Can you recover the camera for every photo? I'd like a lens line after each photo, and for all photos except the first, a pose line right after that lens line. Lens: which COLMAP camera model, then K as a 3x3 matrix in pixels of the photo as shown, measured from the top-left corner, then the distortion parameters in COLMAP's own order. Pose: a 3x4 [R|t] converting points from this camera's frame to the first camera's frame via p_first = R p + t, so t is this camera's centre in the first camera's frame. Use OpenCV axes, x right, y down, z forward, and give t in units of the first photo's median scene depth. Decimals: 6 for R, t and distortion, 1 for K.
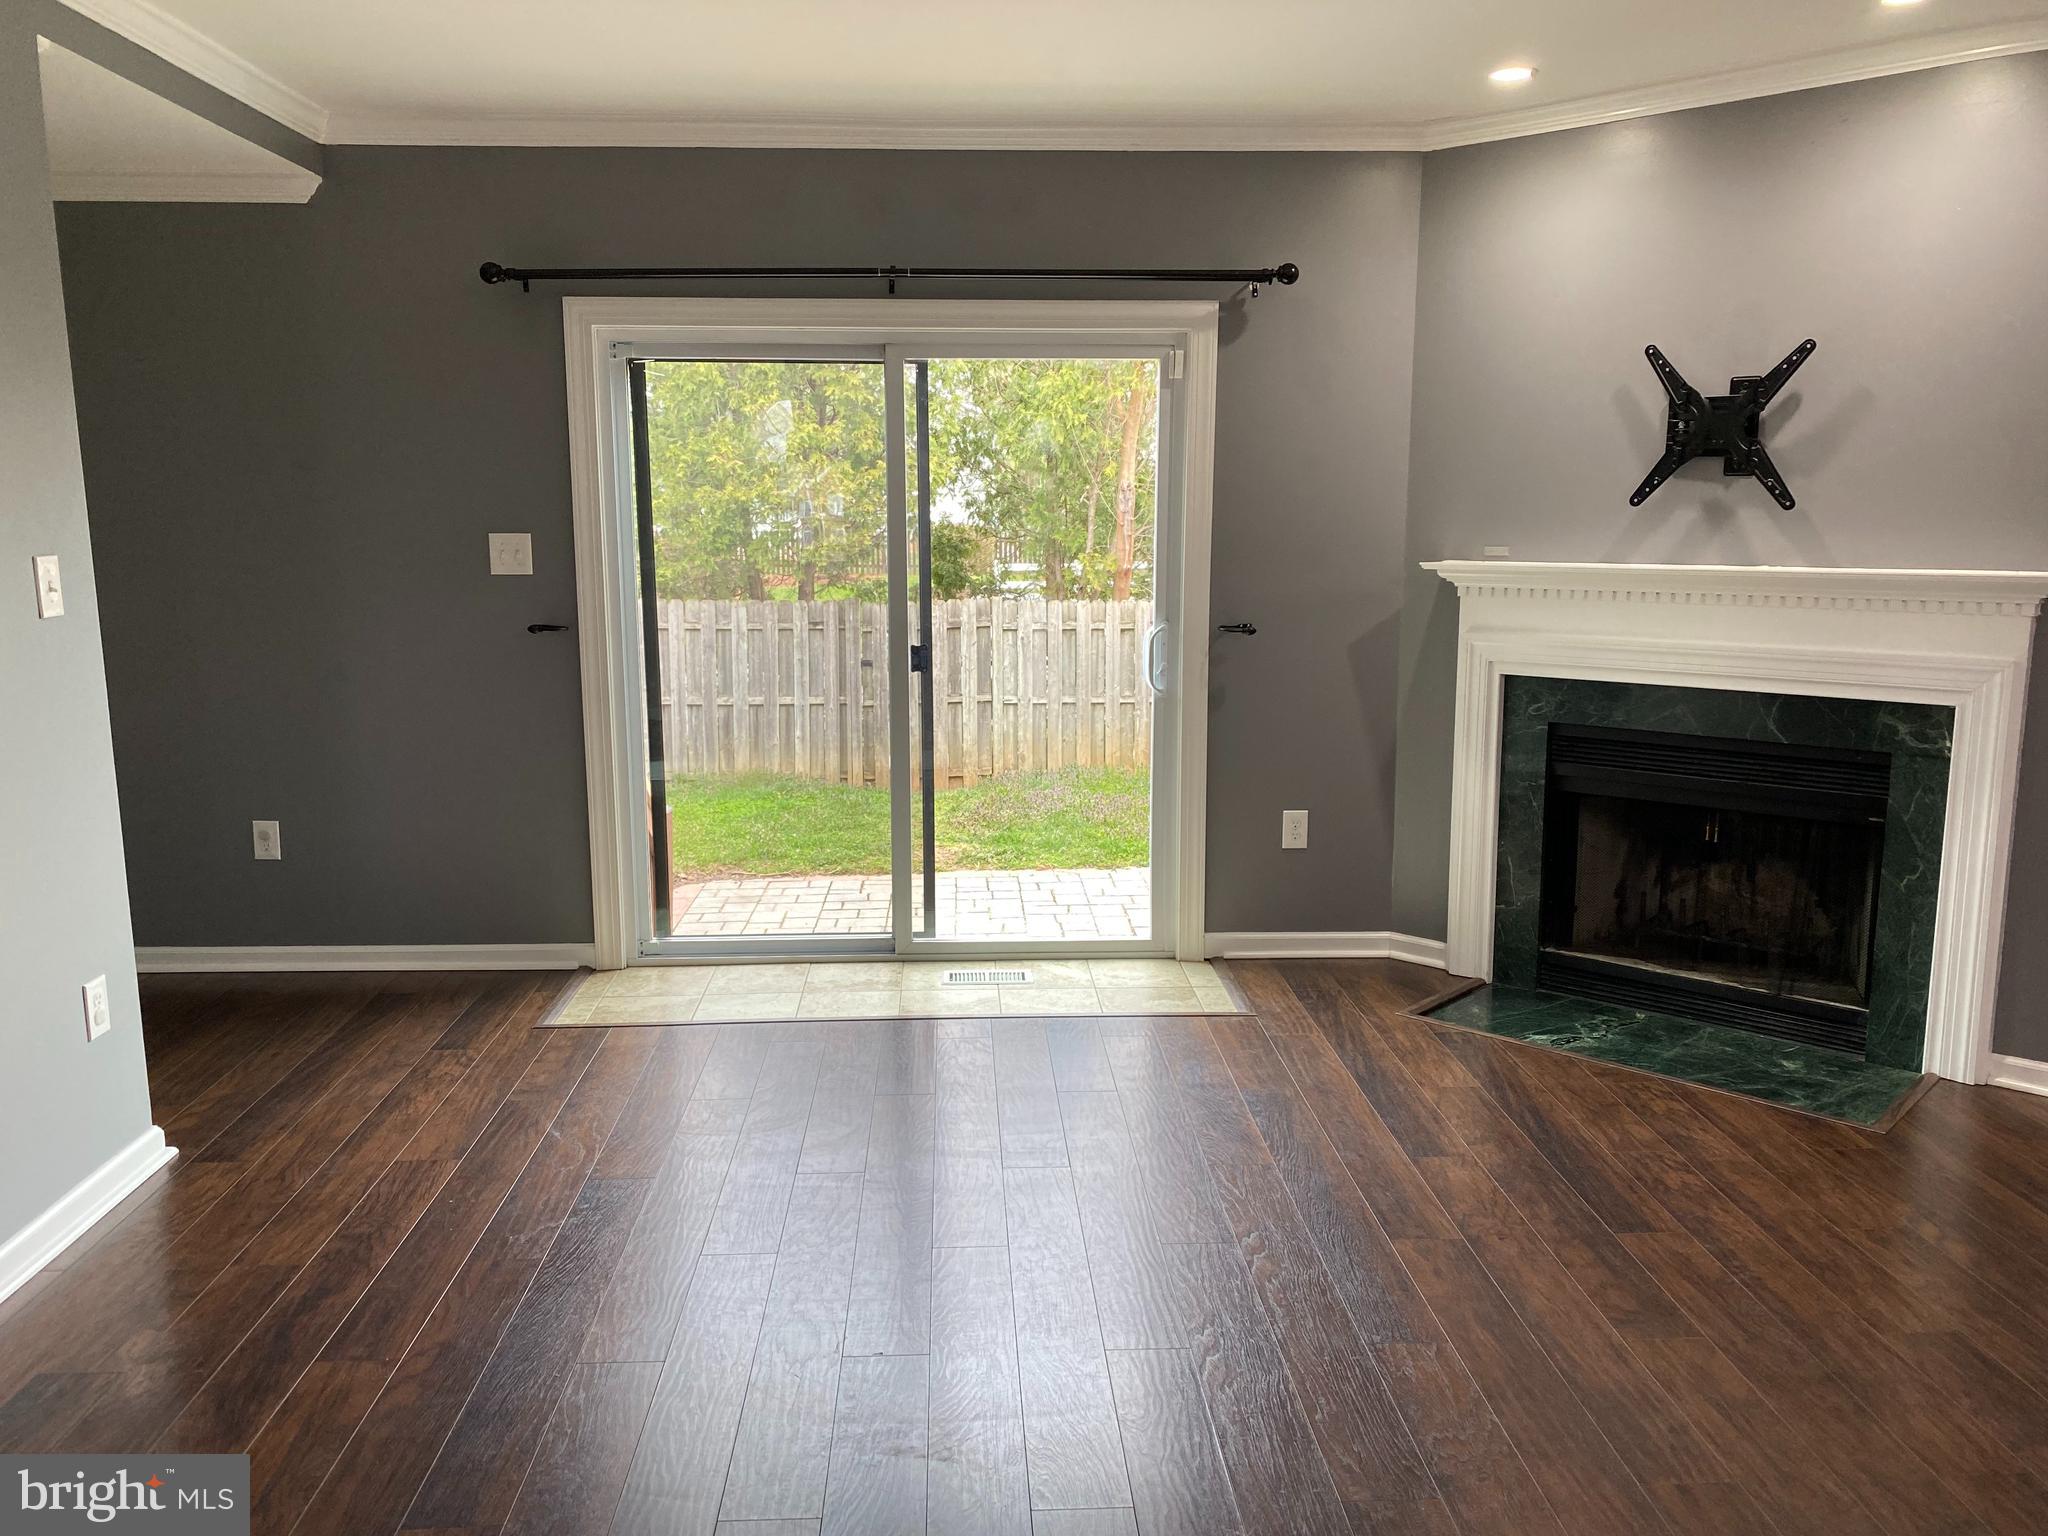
lens RADIAL K [[1553.3, 0, 1001.3], [0, 1553.3, 762.1], [0, 0, 1]] dist [0.021248, -0.024092]
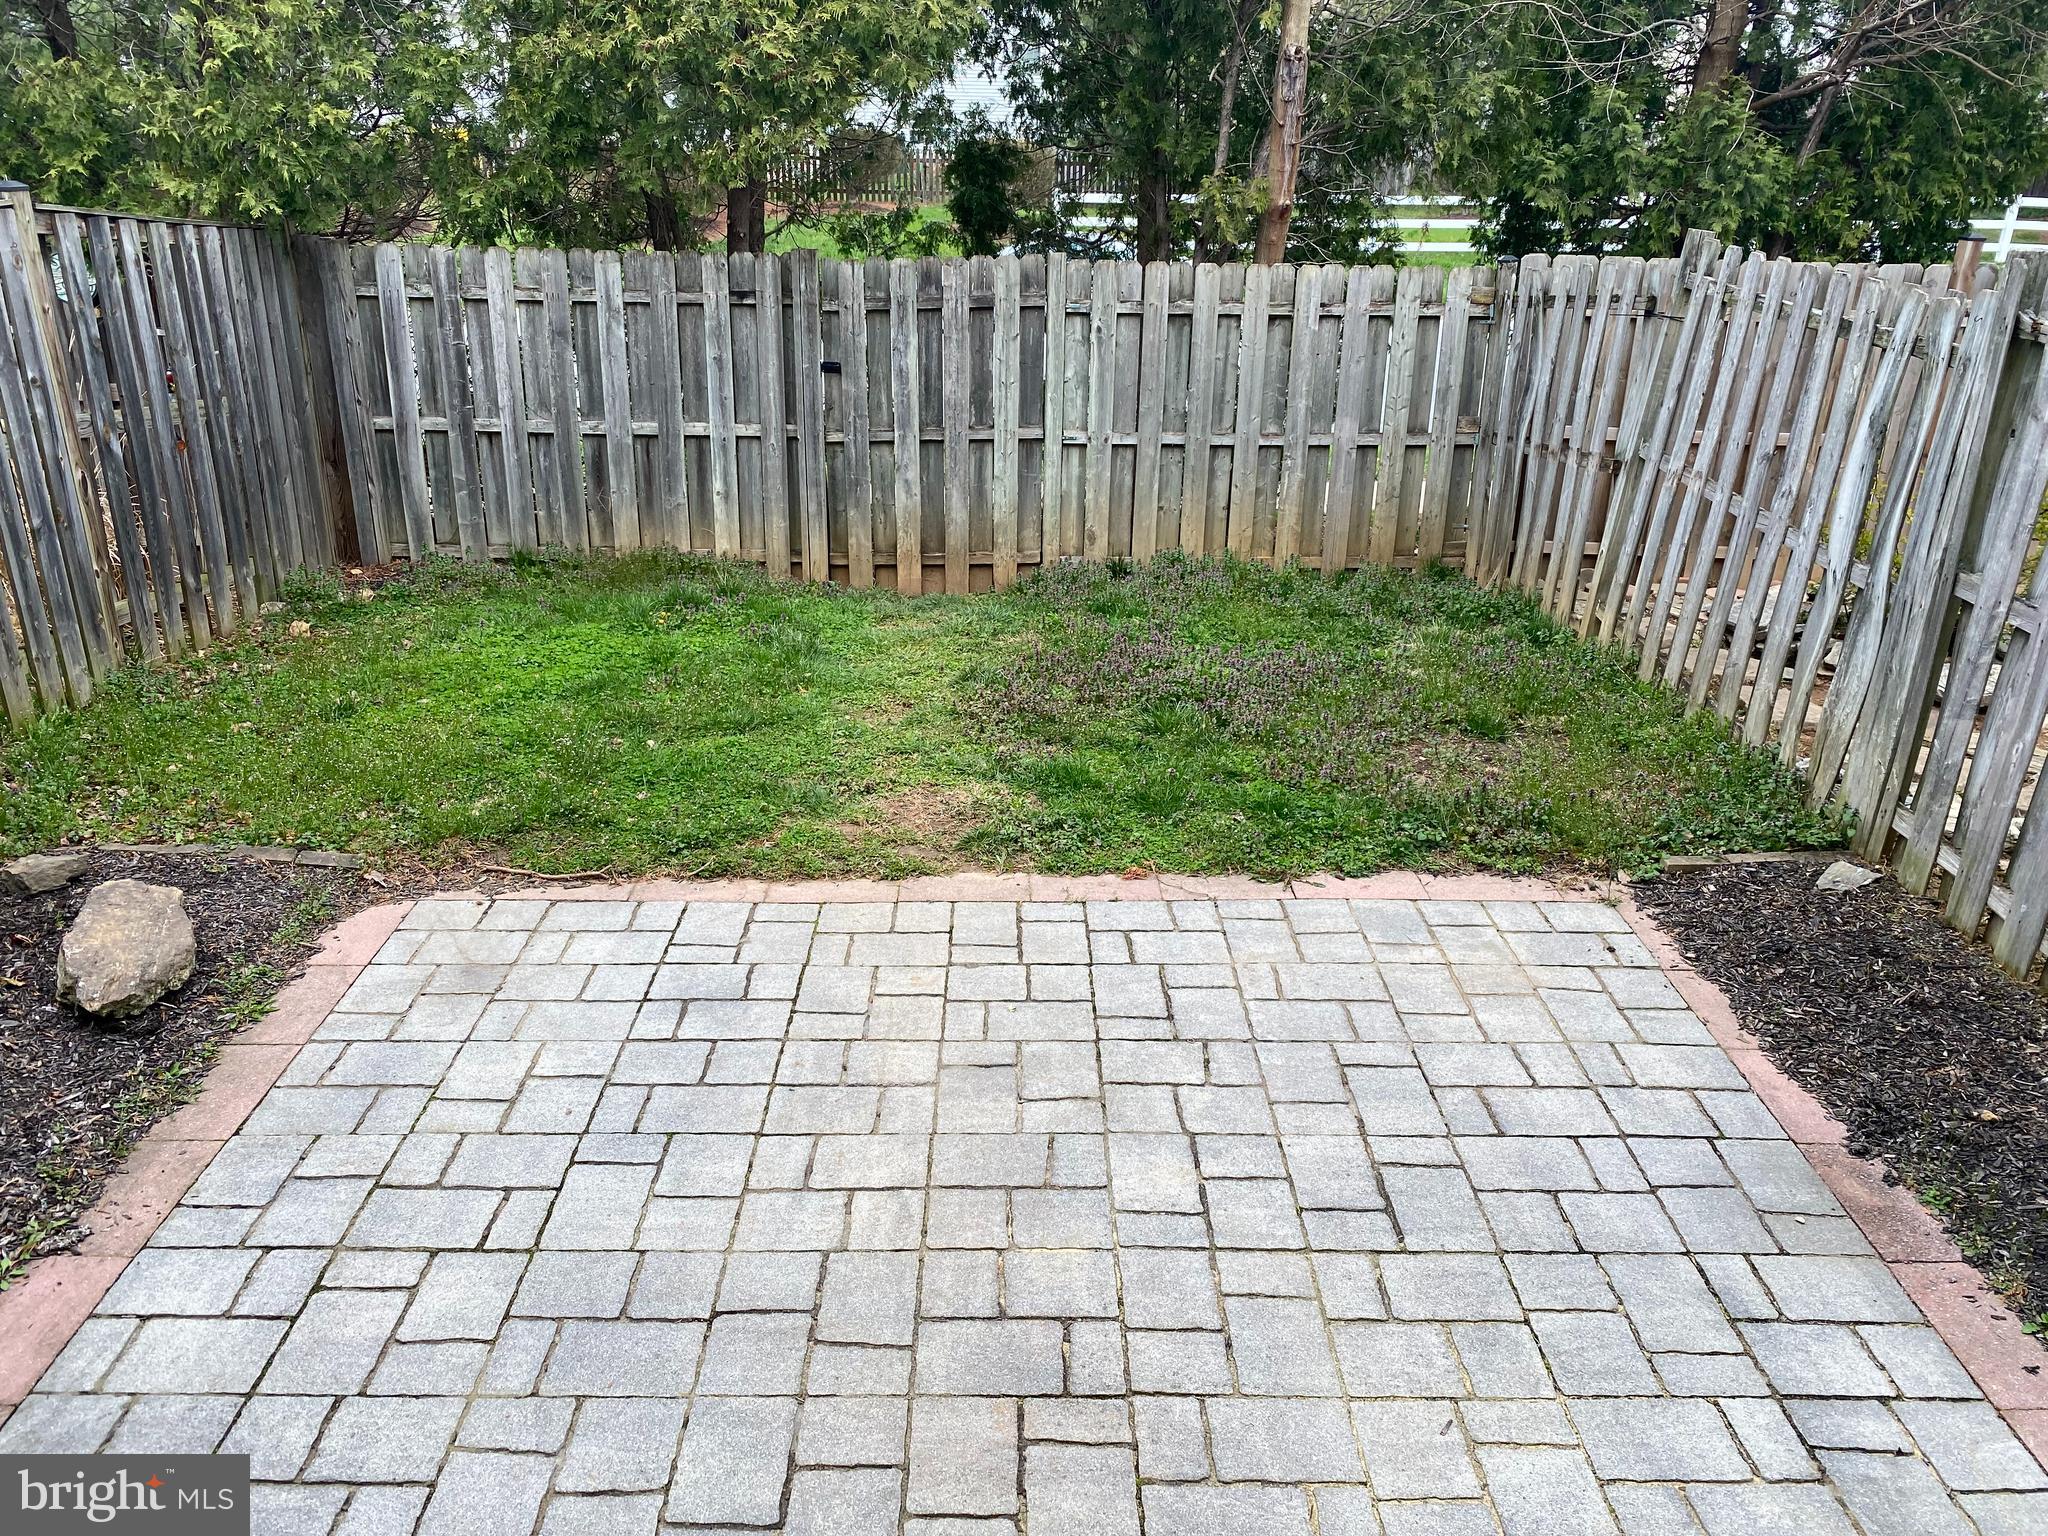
lens RADIAL K [[1553.3, 0, 1015.1], [0, 1553.3, 767.3], [0, 0, 1]] dist [0.021248, -0.024092]
pose [[0.999393, 0.028910, -0.019452, -0.002243], [-0.023792, 0.974015, 0.225230, -0.069068], [0.025458, -0.224631, 0.974111, 0.540818]]
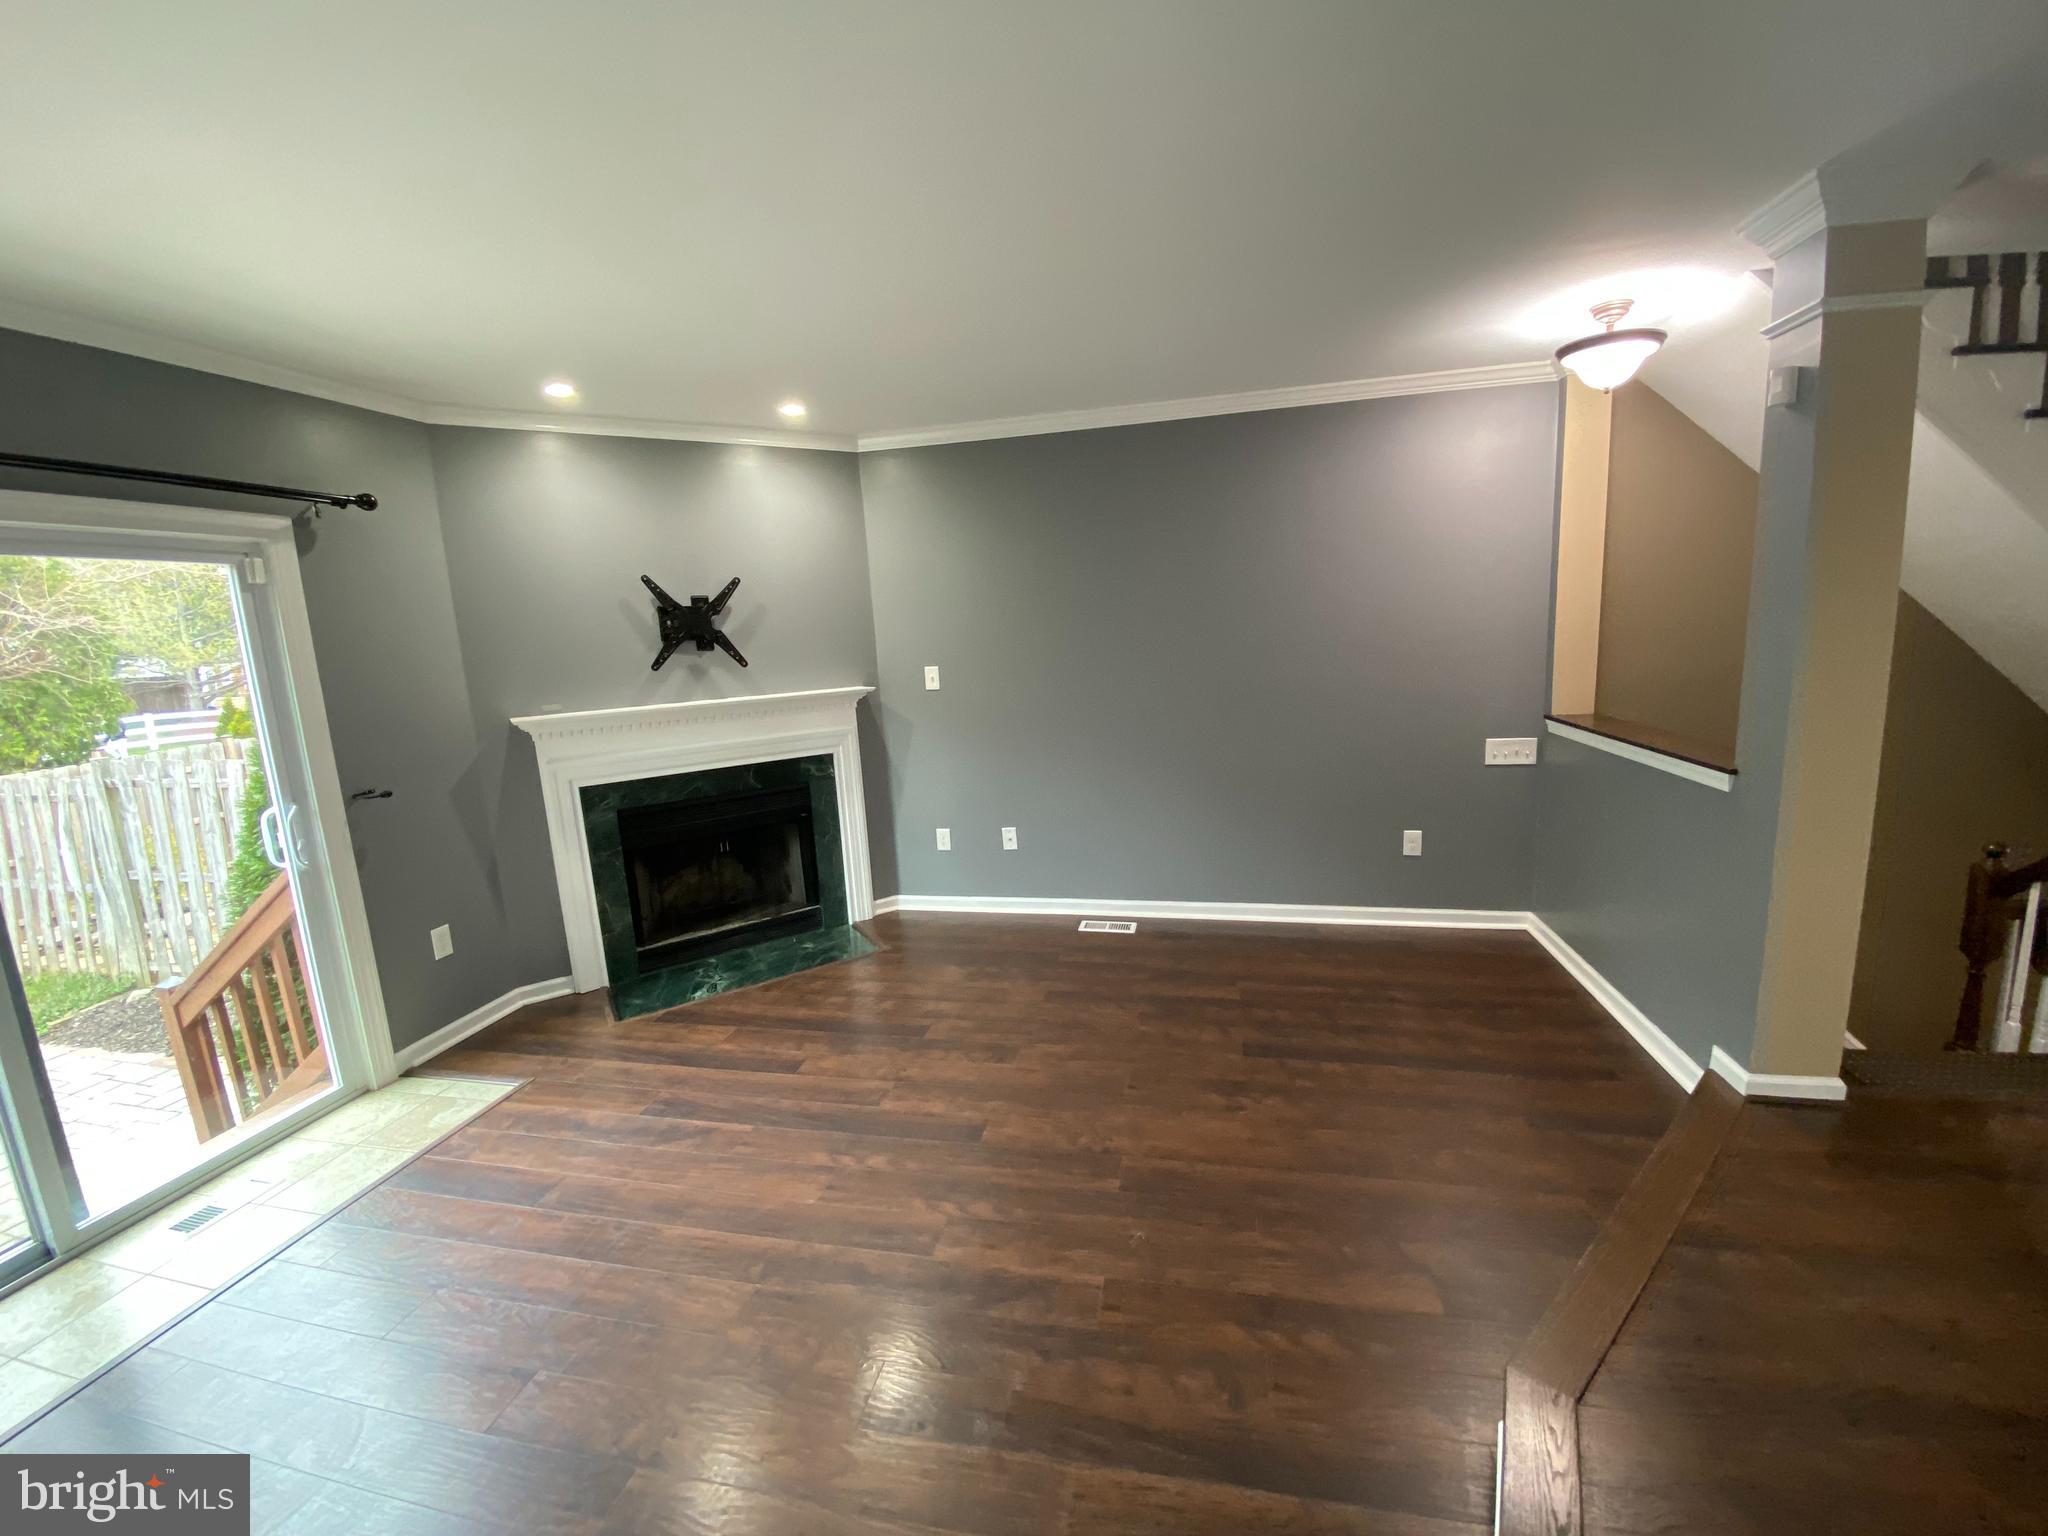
lens RADIAL K [[818.2, 0, 1025.6], [0, 818.2, 760.2], [0, 0, 1]] dist [-0.033738, -0.002056]
pose [[0.216188, -0.162561, 0.962723, -0.153103], [0.208603, 0.970964, 0.117109, -0.038030], [-0.953807, 0.175509, 0.243822, 0.180115]]
